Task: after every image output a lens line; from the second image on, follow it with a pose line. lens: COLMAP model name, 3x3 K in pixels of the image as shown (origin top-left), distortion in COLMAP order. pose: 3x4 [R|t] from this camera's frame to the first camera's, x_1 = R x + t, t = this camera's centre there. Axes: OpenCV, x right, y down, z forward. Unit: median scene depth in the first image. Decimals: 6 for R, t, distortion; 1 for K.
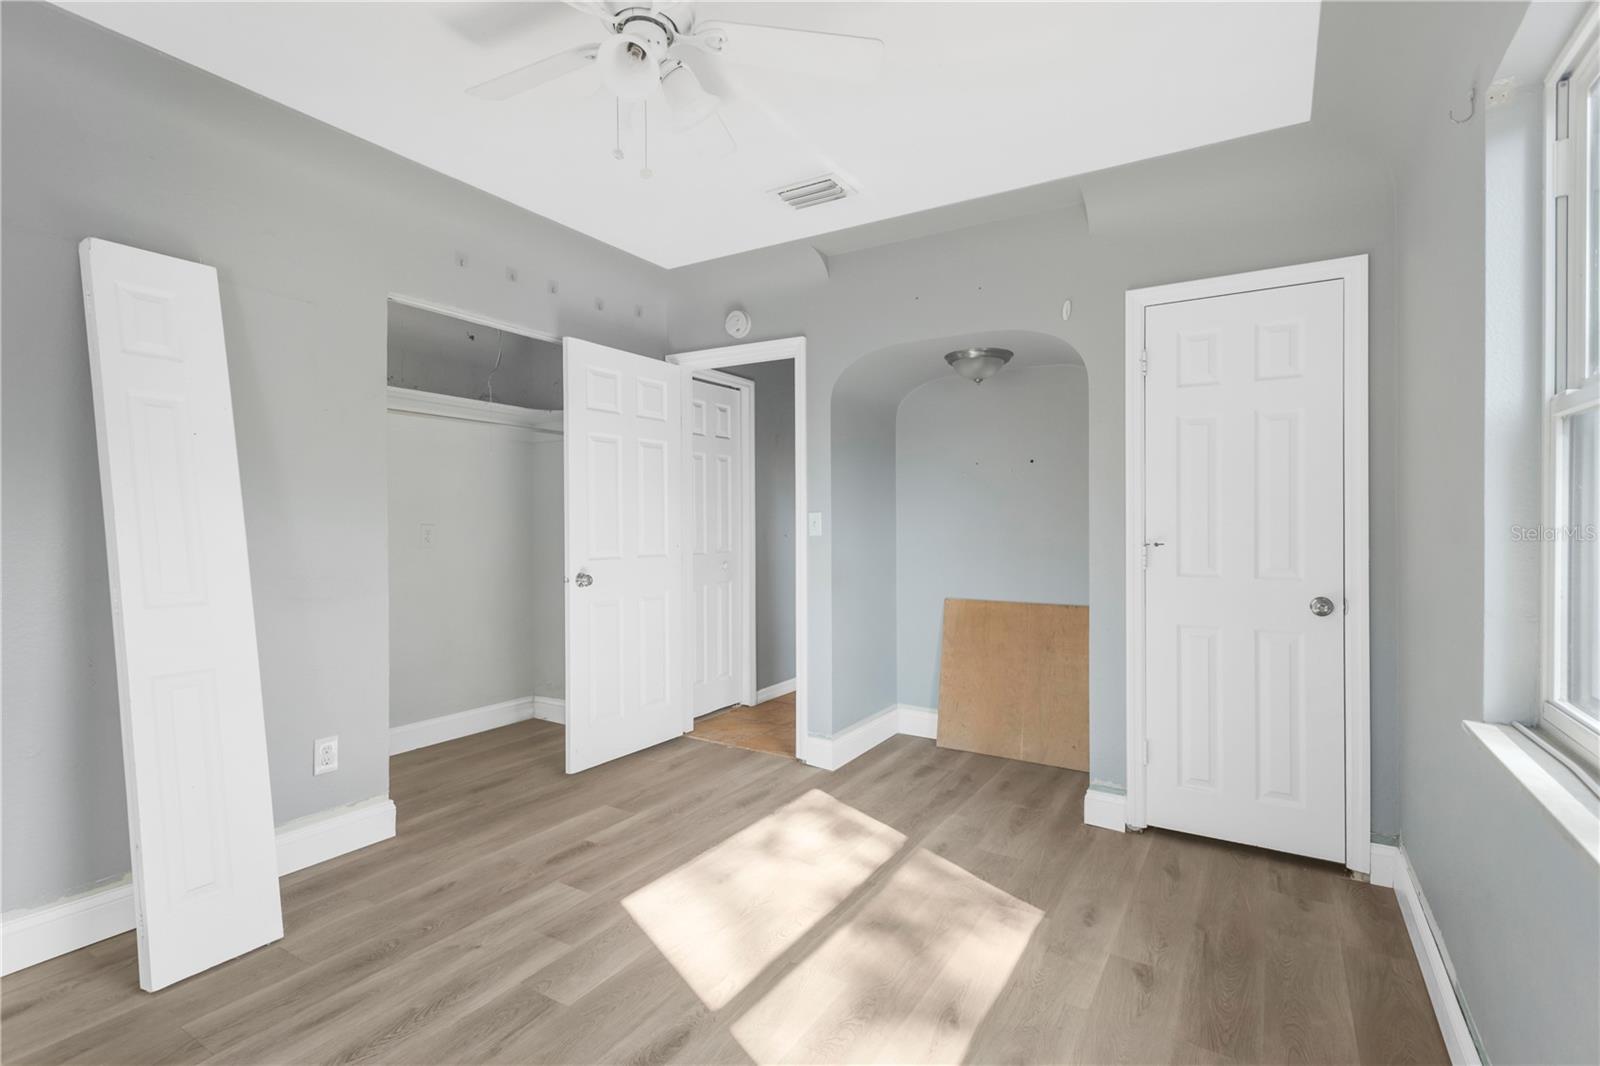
lens RADIAL K [[747.6, 0, 802.1], [0, 747.6, 523.4], [0, 0, 1]] dist [0.013362, -0.000458]
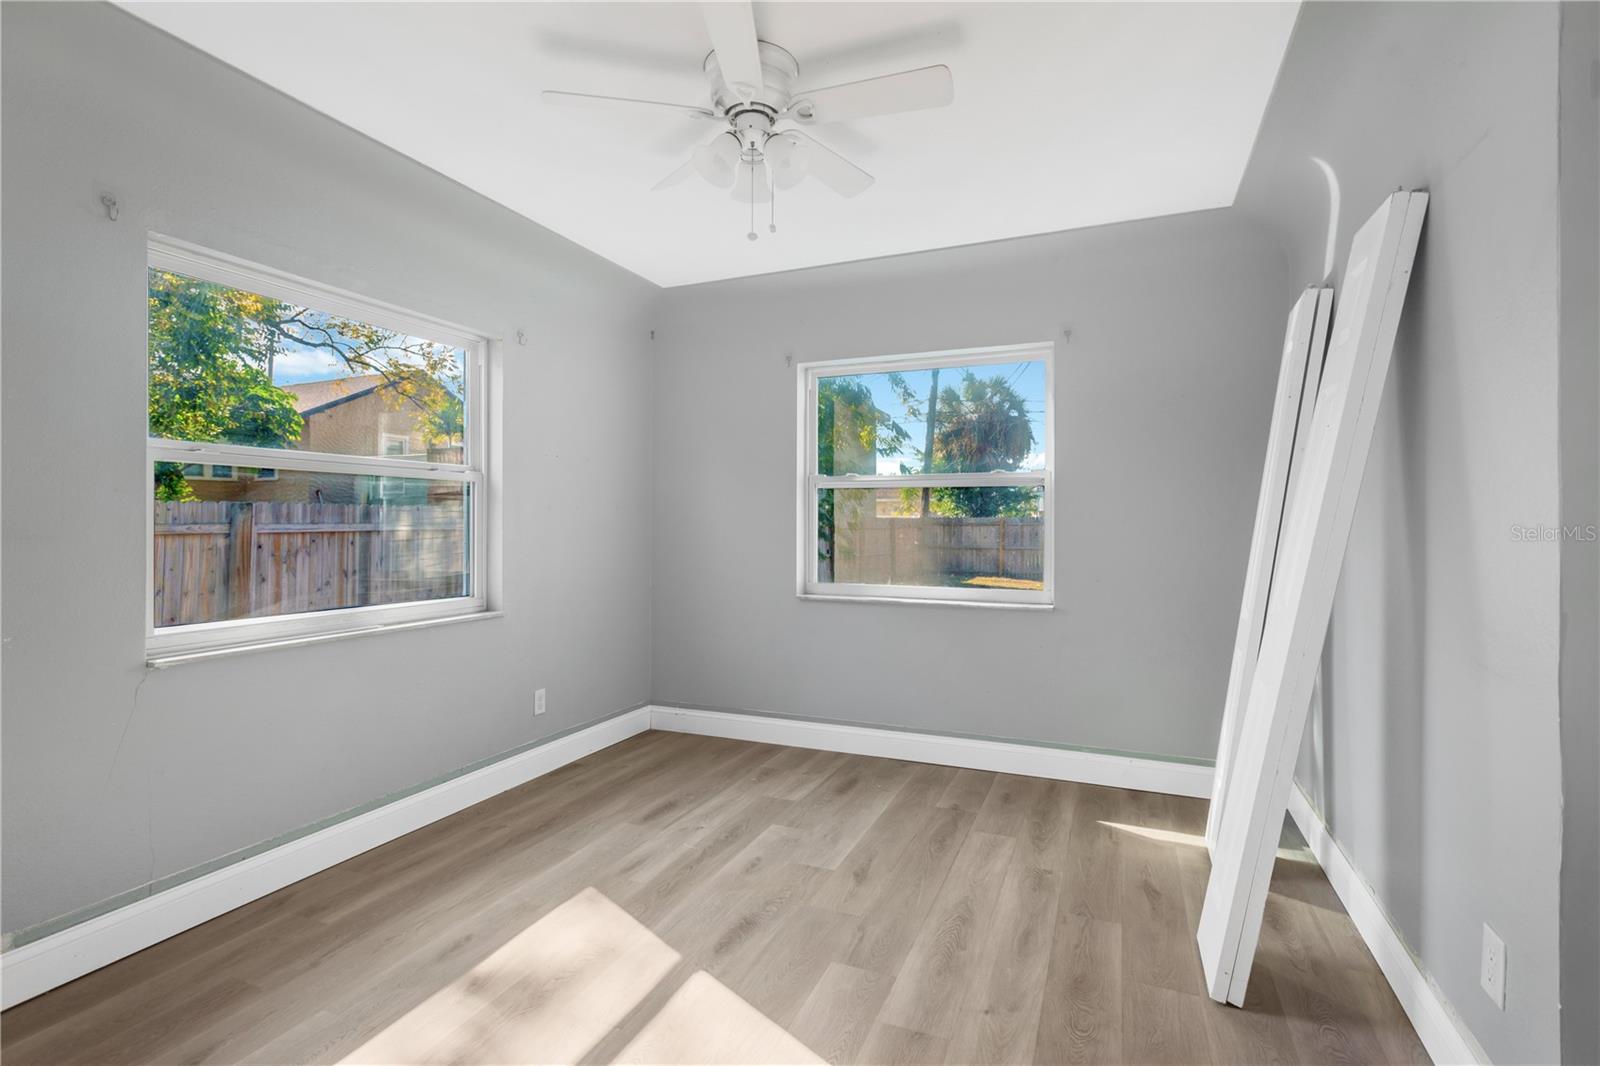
lens RADIAL K [[747.6, 0, 802.1], [0, 747.6, 523.4], [0, 0, 1]] dist [0.013362, -0.000458]
pose [[-0.989353, -0.001027, -0.145529, -0.100819], [-0.001014, 0.999999, -0.000164, -0.003685], [0.145529, -0.000014, -0.989354, 2.012903]]
